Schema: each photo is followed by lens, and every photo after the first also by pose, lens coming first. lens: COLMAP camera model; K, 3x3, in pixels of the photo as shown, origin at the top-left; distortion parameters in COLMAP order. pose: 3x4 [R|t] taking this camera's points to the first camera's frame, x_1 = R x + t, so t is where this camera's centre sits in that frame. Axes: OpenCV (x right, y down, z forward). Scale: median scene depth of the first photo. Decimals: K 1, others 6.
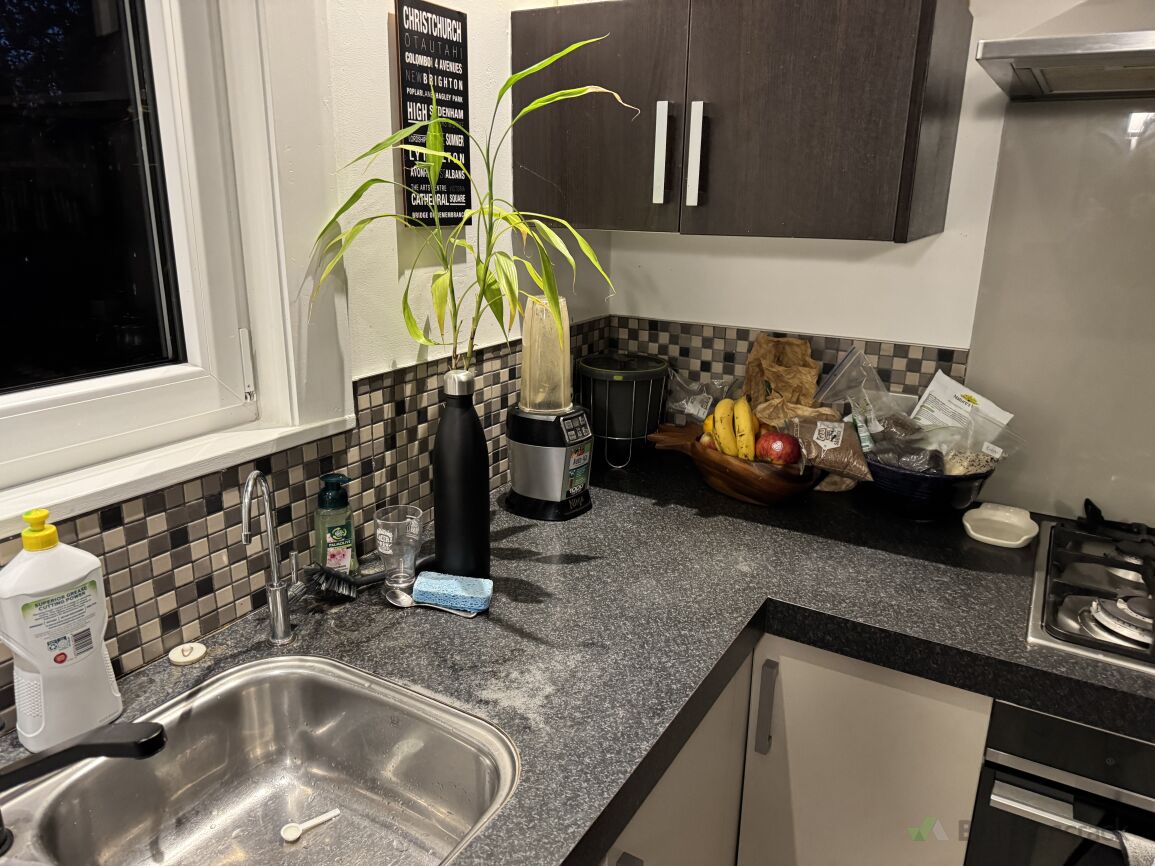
lens RADIAL K [[789.7, 0, 572.2], [0, 789.7, 456.4], [0, 0, 1]] dist [0.117720, -0.213658]
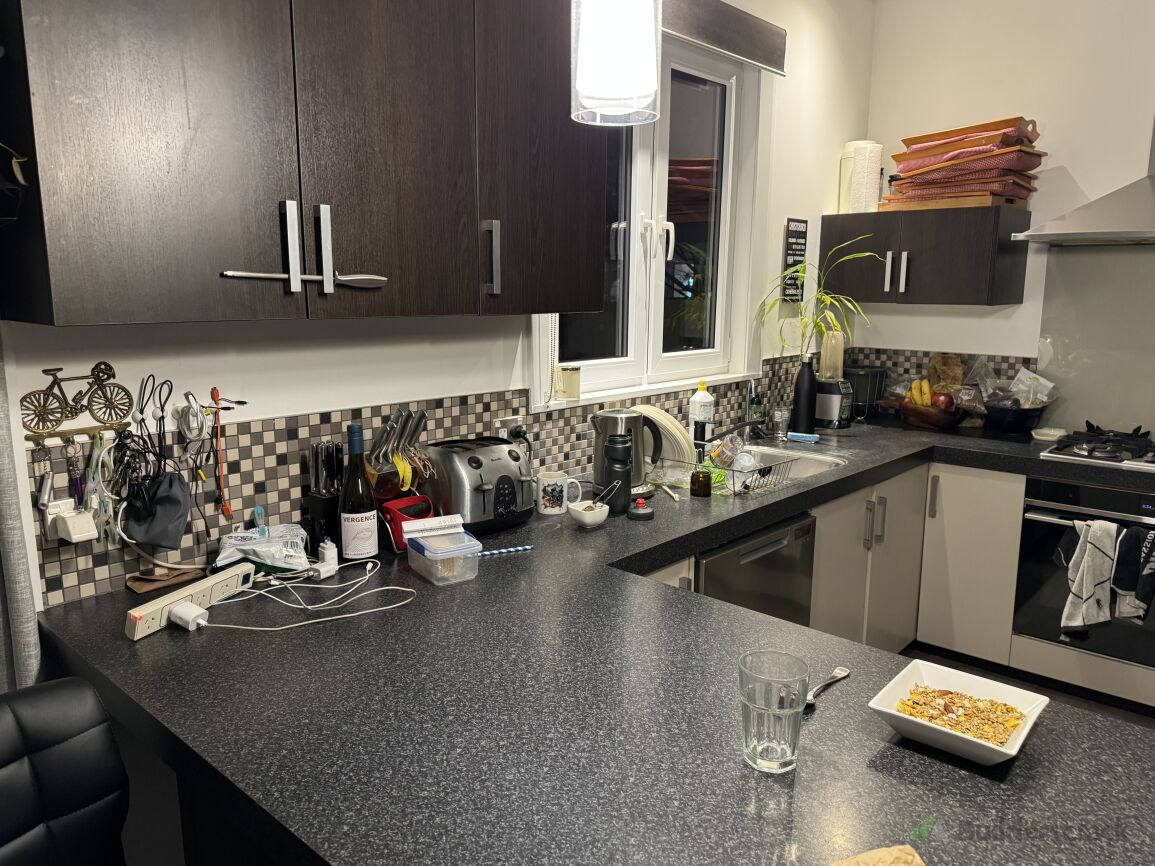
lens RADIAL K [[781.5, 0, 577.5], [0, 781.5, 433.0], [0, 0, 1]] dist [-0.000735, -0.003370]
pose [[0.975106, 0.032659, -0.219320, -0.292957], [-0.060685, 0.990637, -0.122291, 0.482154], [0.213273, 0.132556, 0.967958, -1.529783]]
